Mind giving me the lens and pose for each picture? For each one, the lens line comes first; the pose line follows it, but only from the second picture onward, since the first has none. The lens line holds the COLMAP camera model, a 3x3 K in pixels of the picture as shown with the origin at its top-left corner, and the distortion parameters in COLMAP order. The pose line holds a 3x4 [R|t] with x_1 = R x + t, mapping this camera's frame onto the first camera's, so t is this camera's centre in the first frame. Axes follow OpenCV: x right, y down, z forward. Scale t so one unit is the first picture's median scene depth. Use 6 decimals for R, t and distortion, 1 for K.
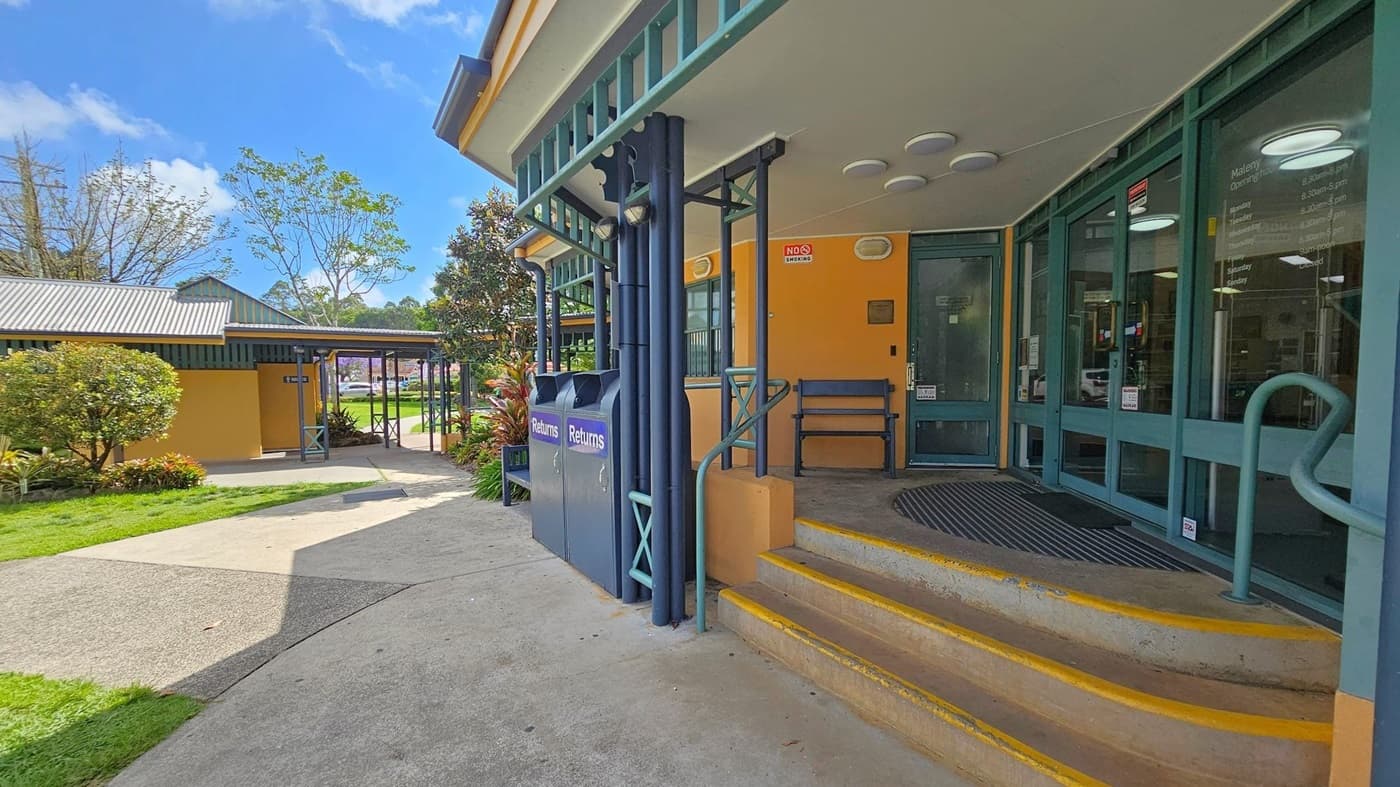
lens RADIAL K [[575.7, 0, 700.4], [0, 575.7, 410.8], [0, 0, 1]] dist [-0.001454, 0.000294]
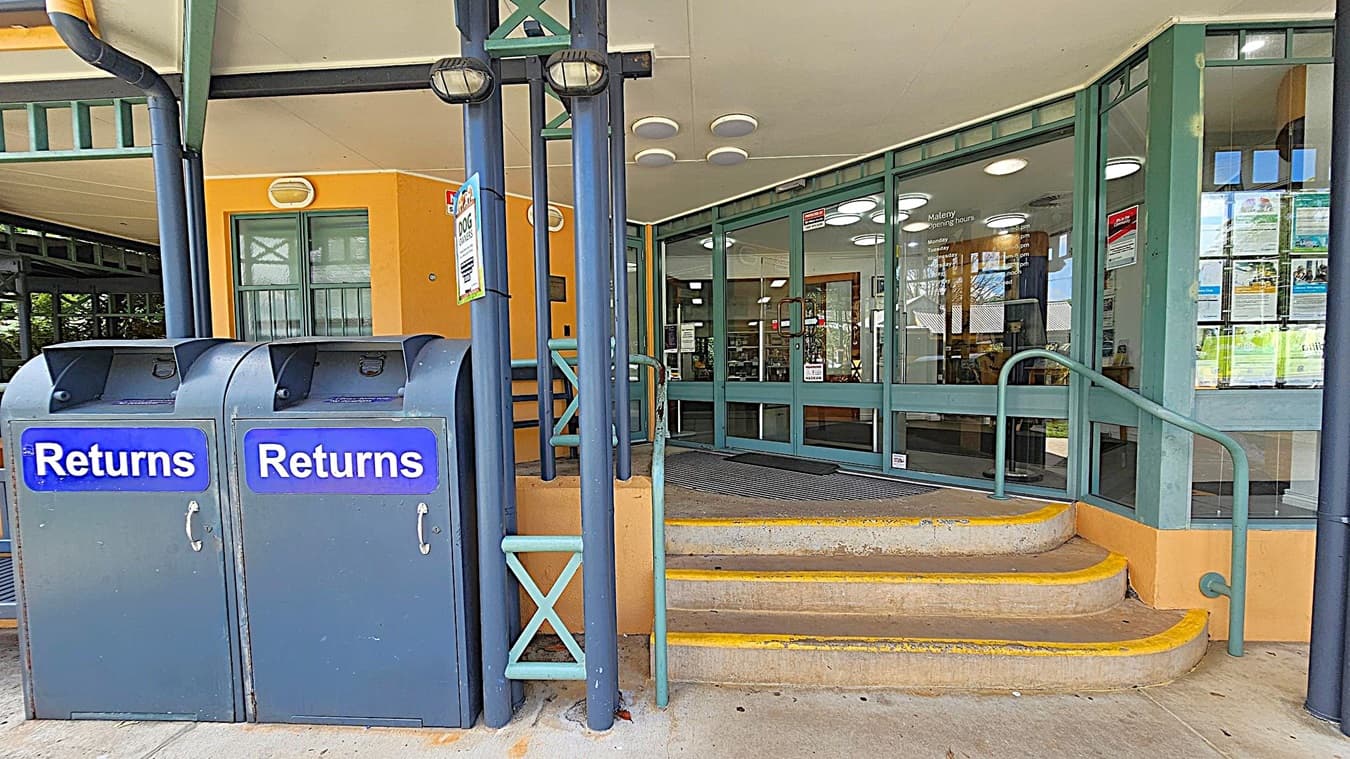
lens RADIAL K [[555.2, 0, 675.4], [0, 555.2, 396.2], [0, 0, 1]] dist [-0.001454, 0.000294]
pose [[0.598199, -0.046728, 0.799984, -0.569617], [0.052763, 0.998429, 0.018865, -0.010818], [-0.799609, 0.030925, 0.599725, 0.612651]]
